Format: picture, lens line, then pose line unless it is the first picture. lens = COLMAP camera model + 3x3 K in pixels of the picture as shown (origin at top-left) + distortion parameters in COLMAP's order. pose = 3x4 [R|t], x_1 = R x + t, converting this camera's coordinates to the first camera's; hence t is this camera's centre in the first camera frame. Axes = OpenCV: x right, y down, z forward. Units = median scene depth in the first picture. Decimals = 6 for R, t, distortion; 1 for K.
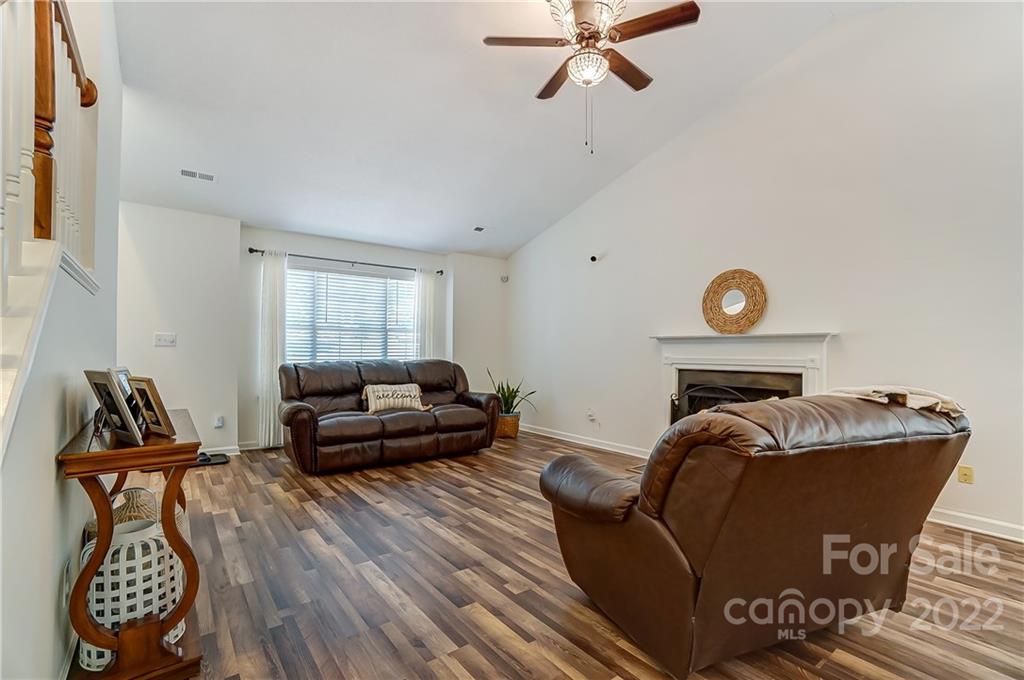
lens RADIAL K [[465.7, 0, 512.8], [0, 465.7, 352.0], [0, 0, 1]] dist [-0.001107, -0.000108]
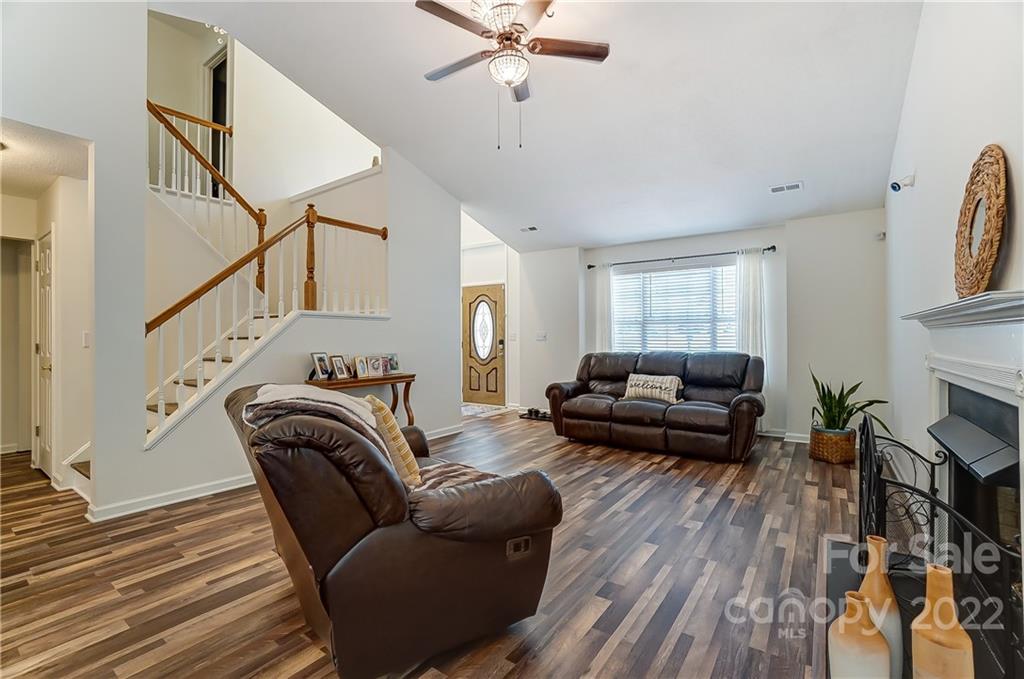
lens RADIAL K [[459.7, 0, 512.0], [0, 459.7, 339.5], [0, 0, 1]] dist [-0.001054, -0.000061]
pose [[0.316699, -0.006793, -0.948502, 0.626260], [0.004665, 0.999973, -0.005604, -0.005554], [0.948515, -0.002650, 0.316722, 0.381919]]
